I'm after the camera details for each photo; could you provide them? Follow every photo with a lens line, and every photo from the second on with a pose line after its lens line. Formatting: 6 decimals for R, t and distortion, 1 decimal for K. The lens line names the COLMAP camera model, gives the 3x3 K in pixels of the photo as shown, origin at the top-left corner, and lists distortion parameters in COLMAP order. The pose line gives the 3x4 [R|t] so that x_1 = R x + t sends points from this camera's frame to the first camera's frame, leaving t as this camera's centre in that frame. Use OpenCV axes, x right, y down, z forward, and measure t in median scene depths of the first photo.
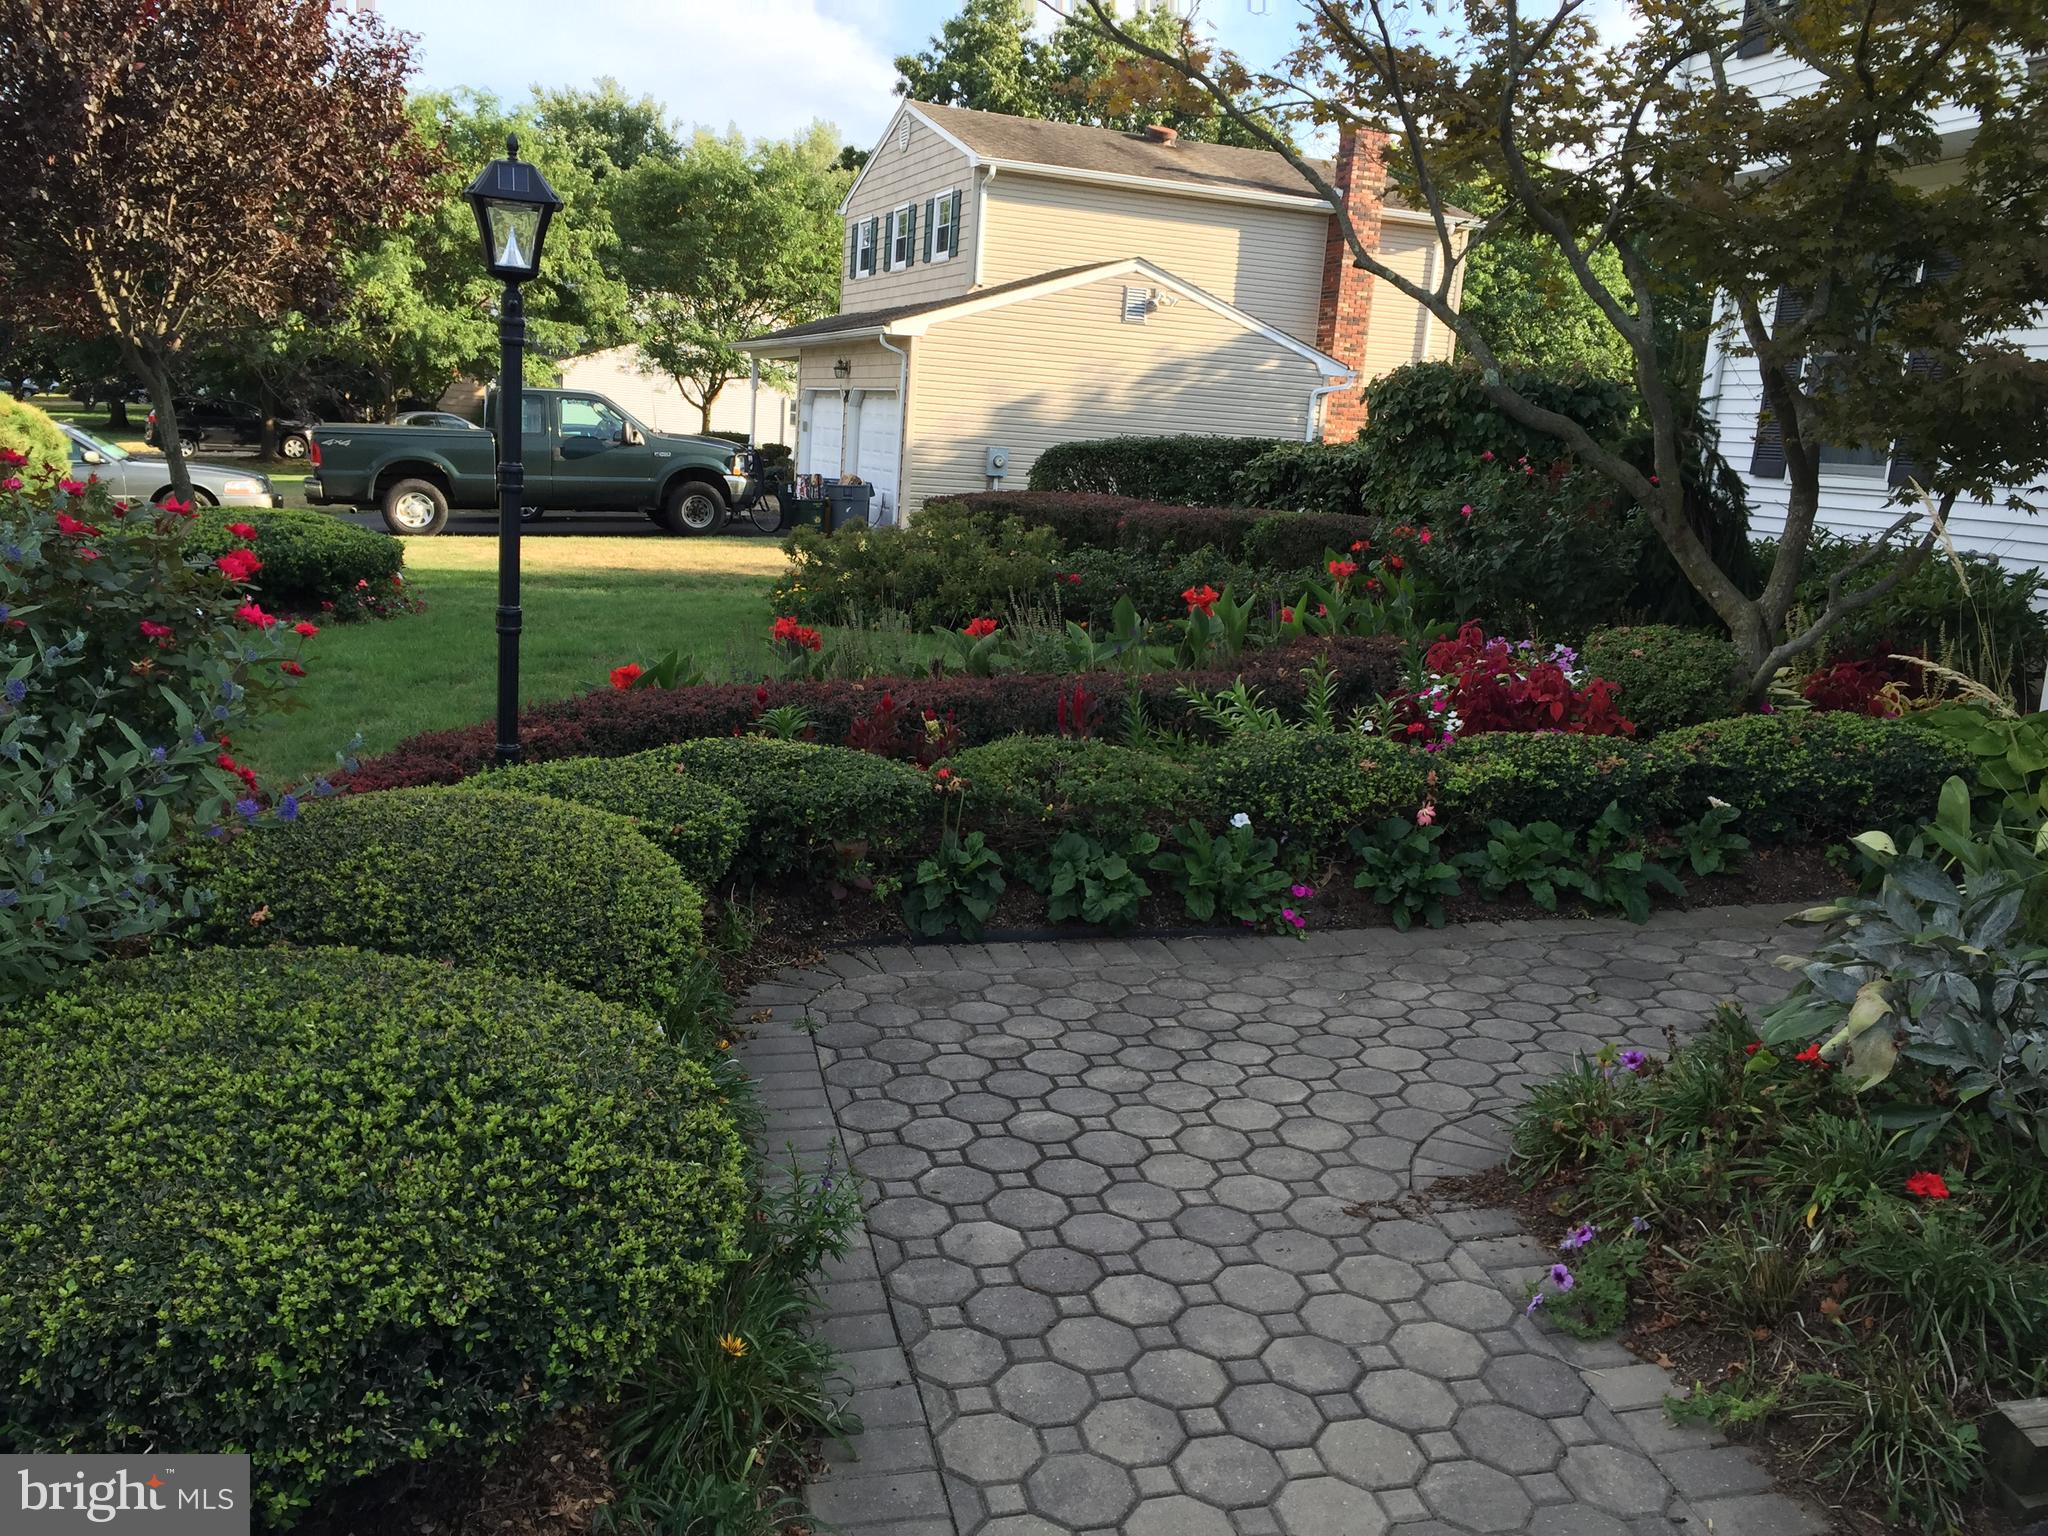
lens RADIAL K [[1746.6, 0, 1016.1], [0, 1746.6, 772.1], [0, 0, 1]] dist [0.081662, -0.118735]
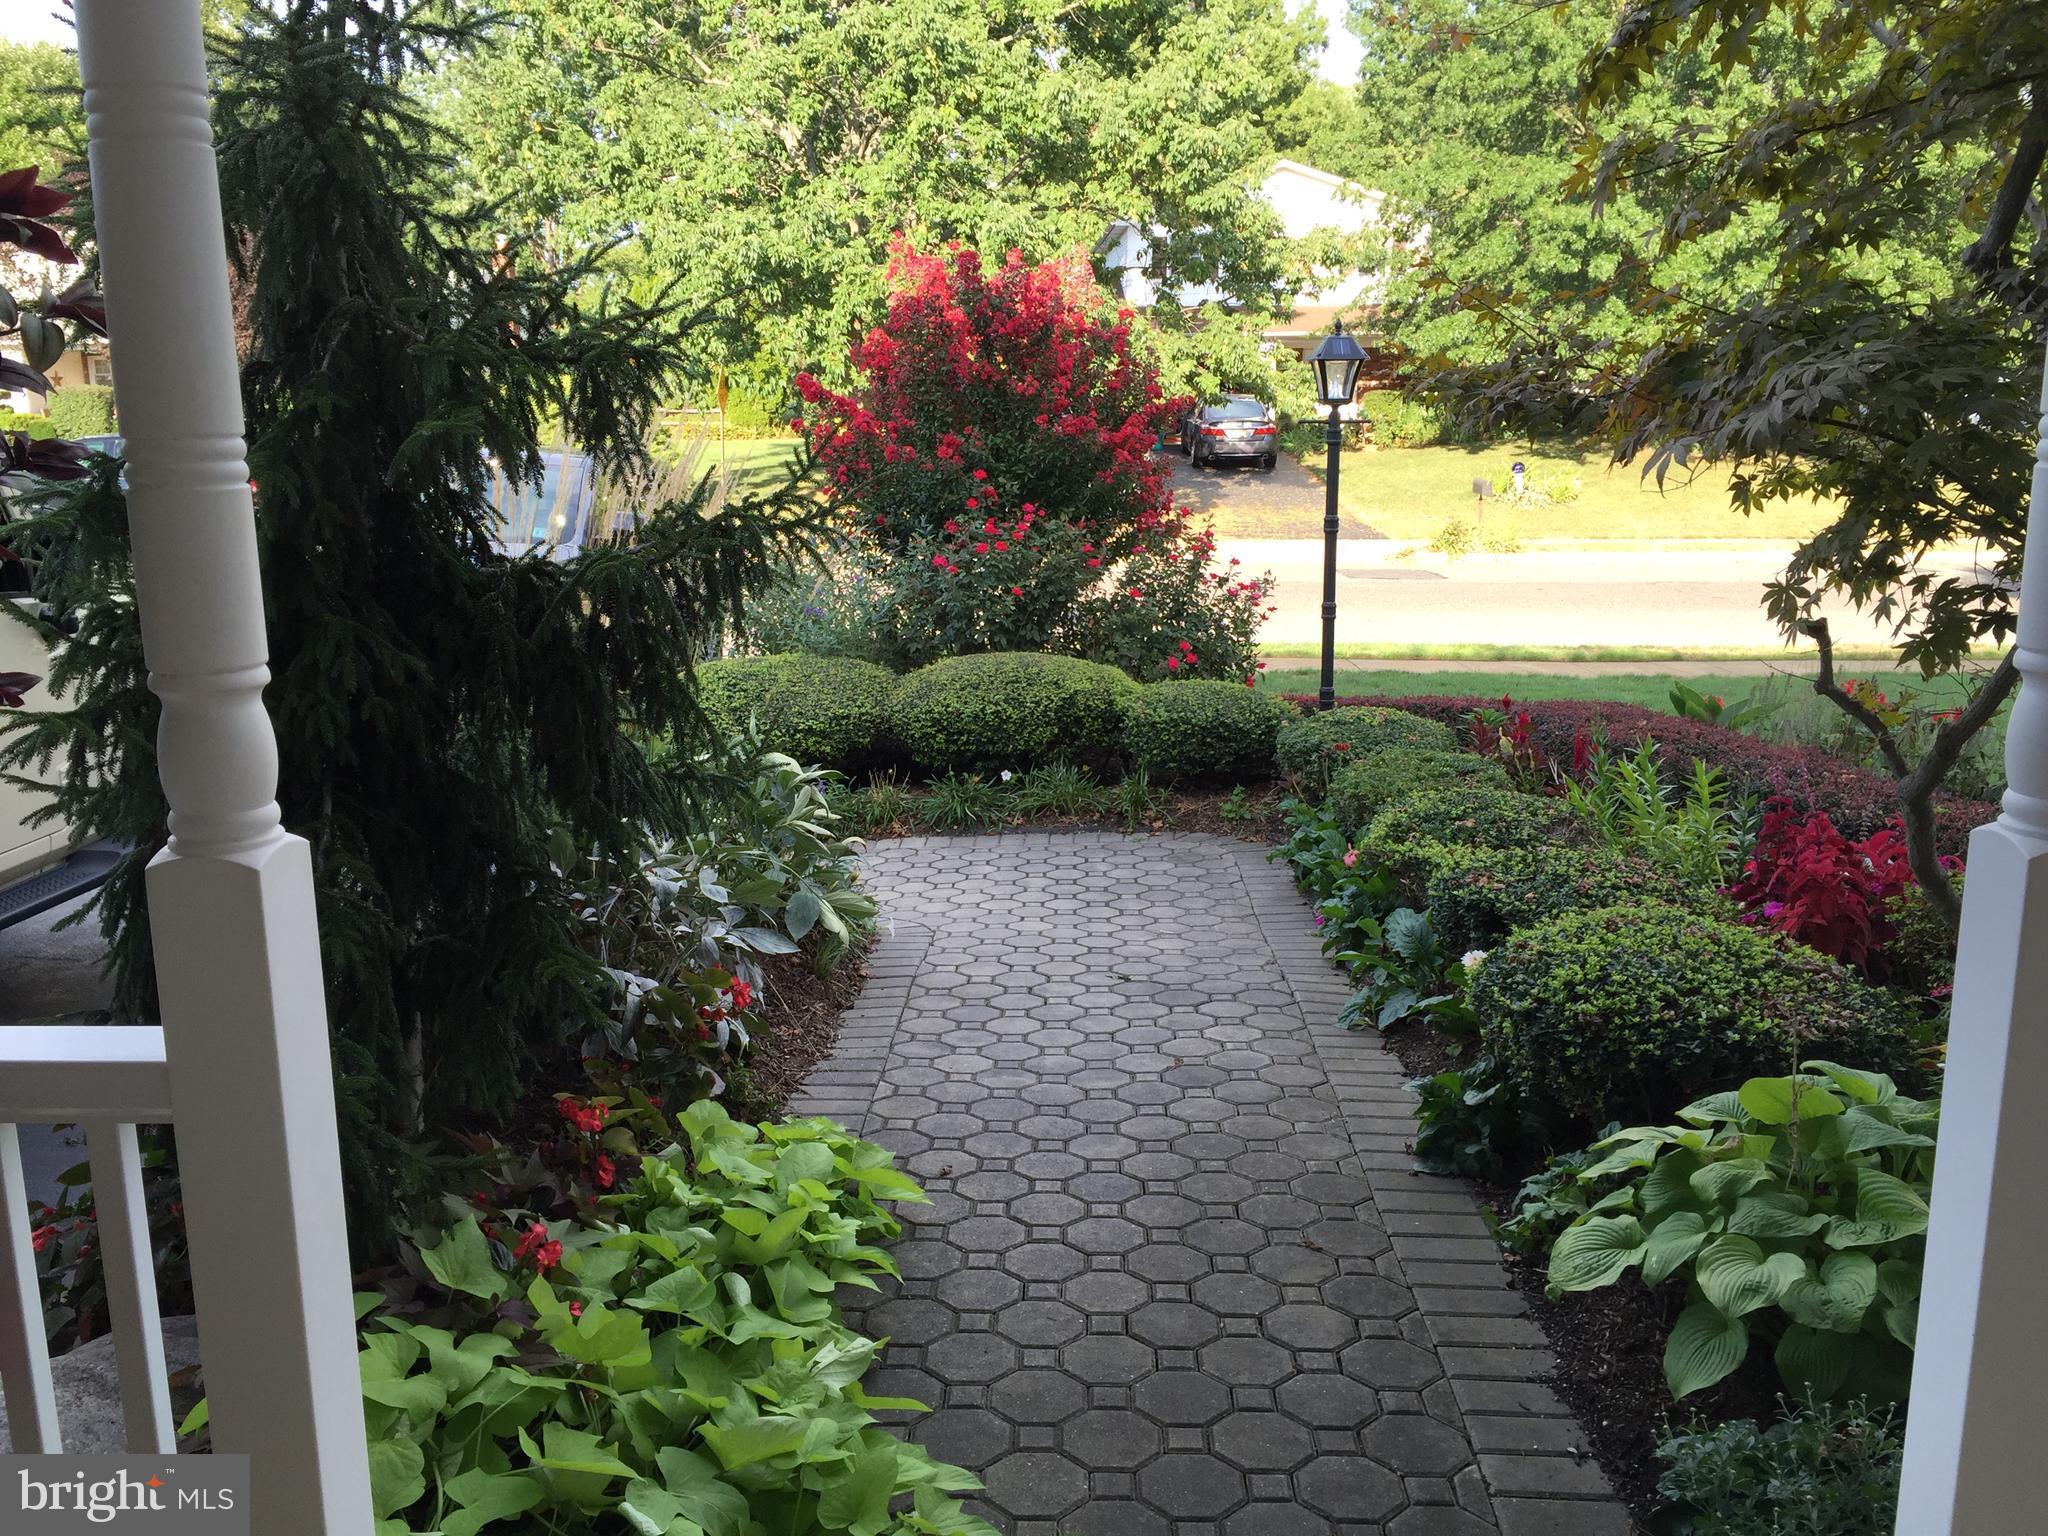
lens RADIAL K [[1746.6, 0, 1016.1], [0, 1746.6, 772.1], [0, 0, 1]] dist [0.081662, -0.118735]
pose [[-0.244957, 0.144169, -0.958755, 1.258422], [-0.185027, 0.963756, 0.192194, -0.183242], [0.951715, 0.224474, -0.209404, 1.020021]]
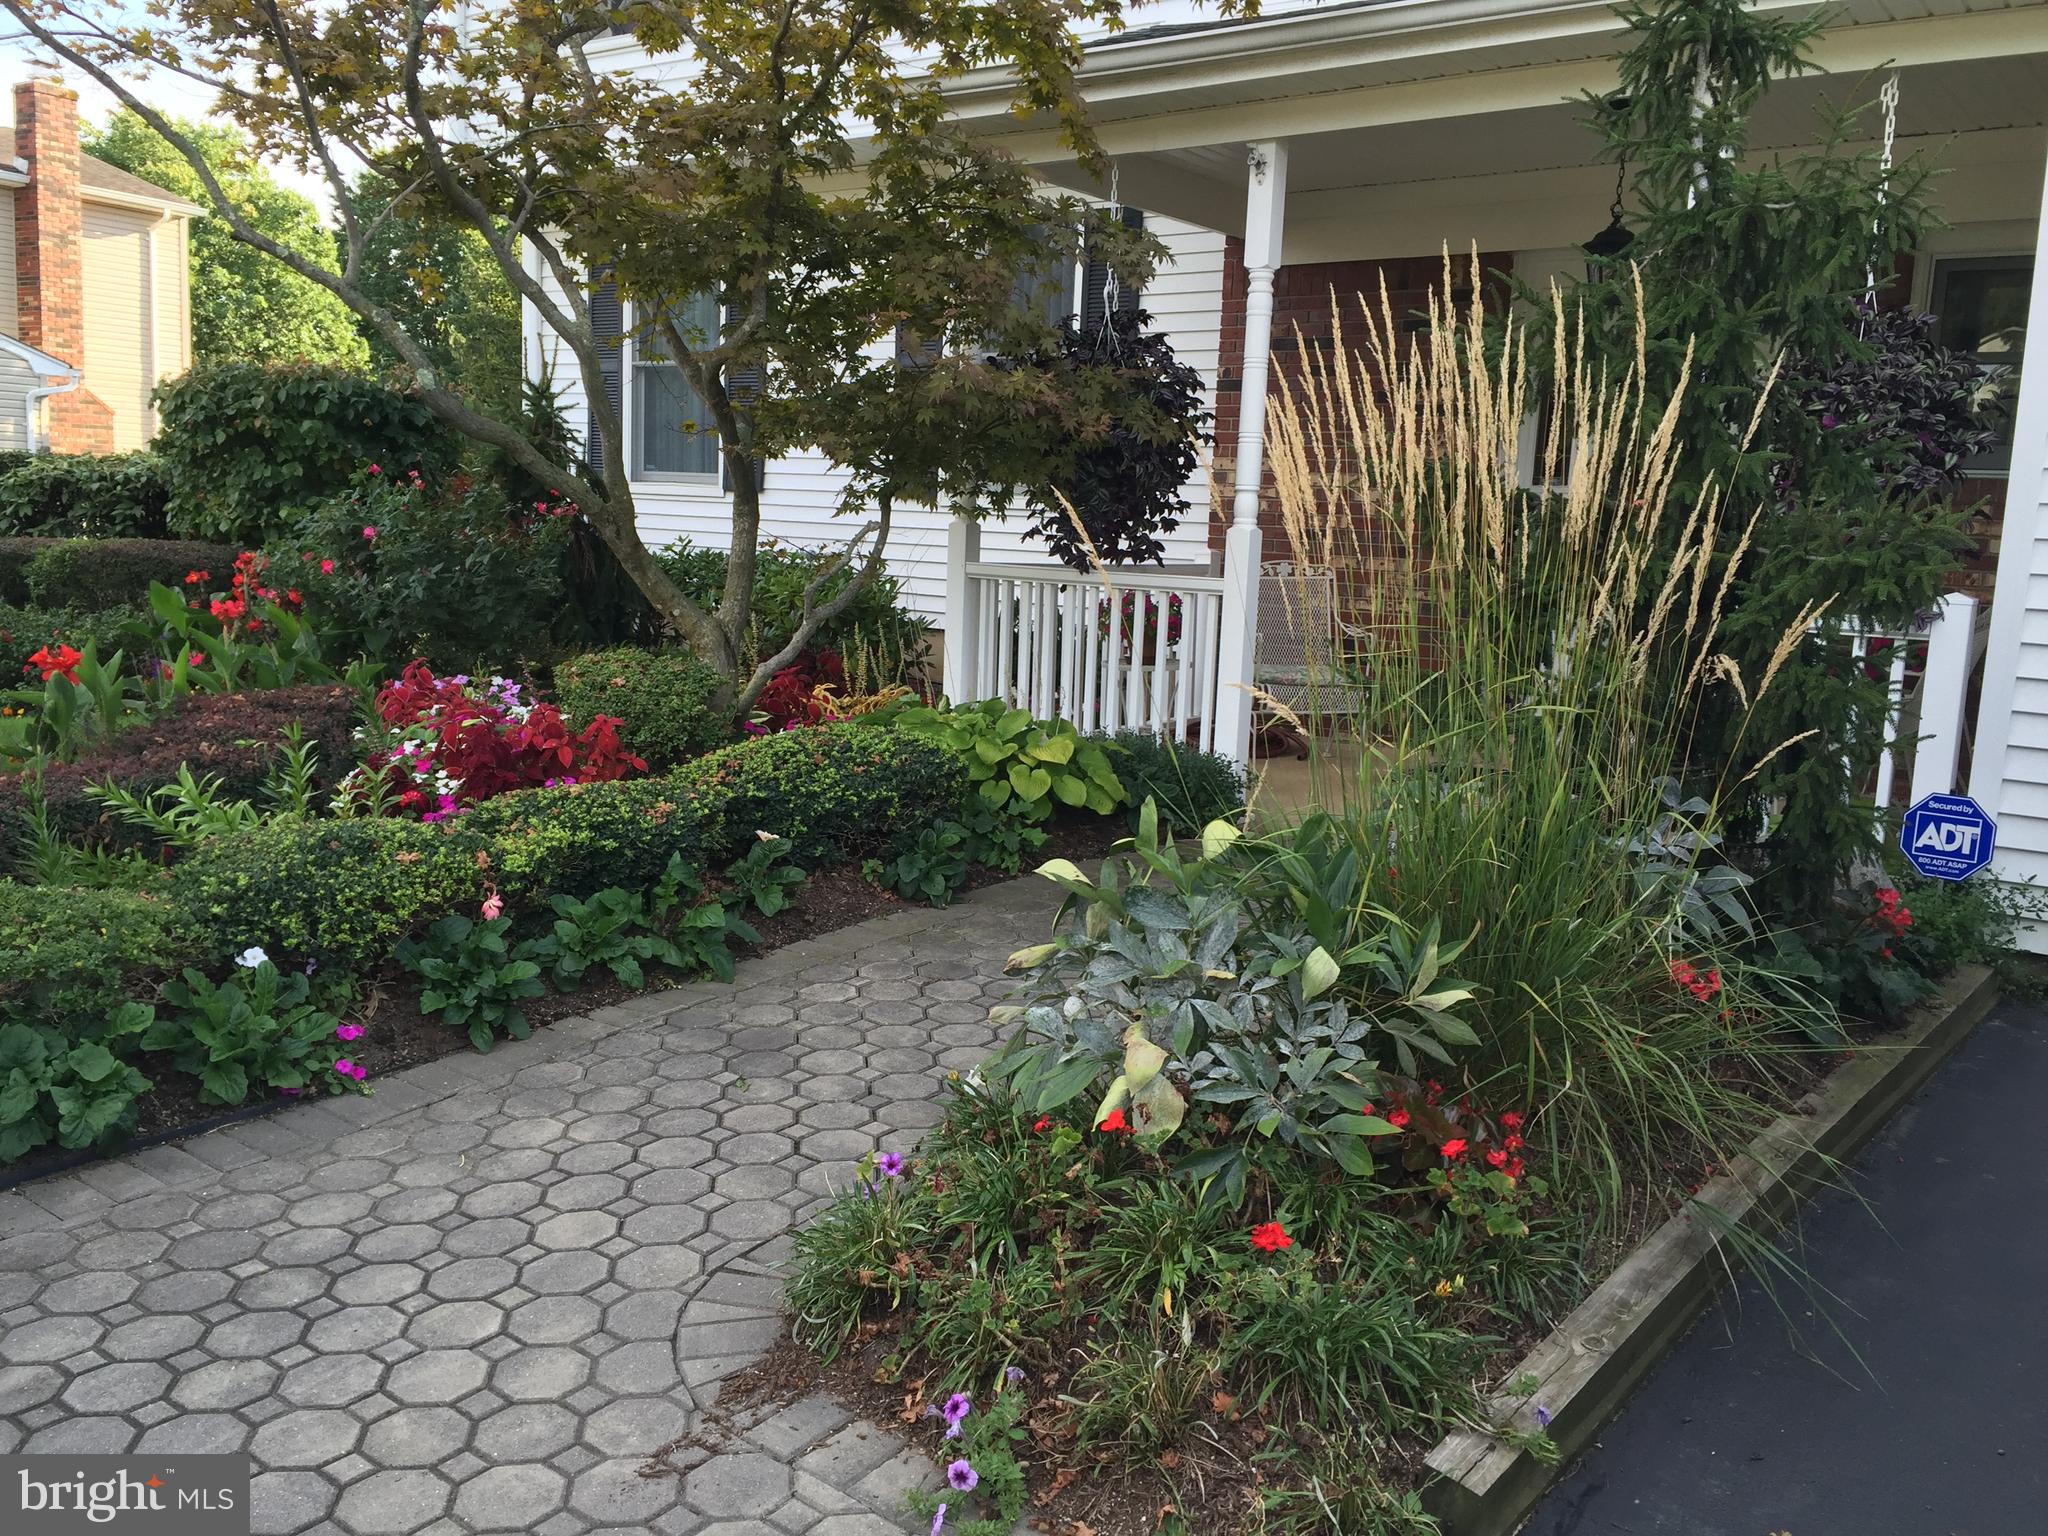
lens RADIAL K [[1746.6, 0, 1016.1], [0, 1746.6, 772.1], [0, 0, 1]] dist [0.081662, -0.118735]
pose [[0.771153, -0.128995, 0.623444, -0.083580], [0.131469, 0.990417, 0.042307, -0.040881], [-0.622927, 0.049338, 0.780722, 0.196242]]
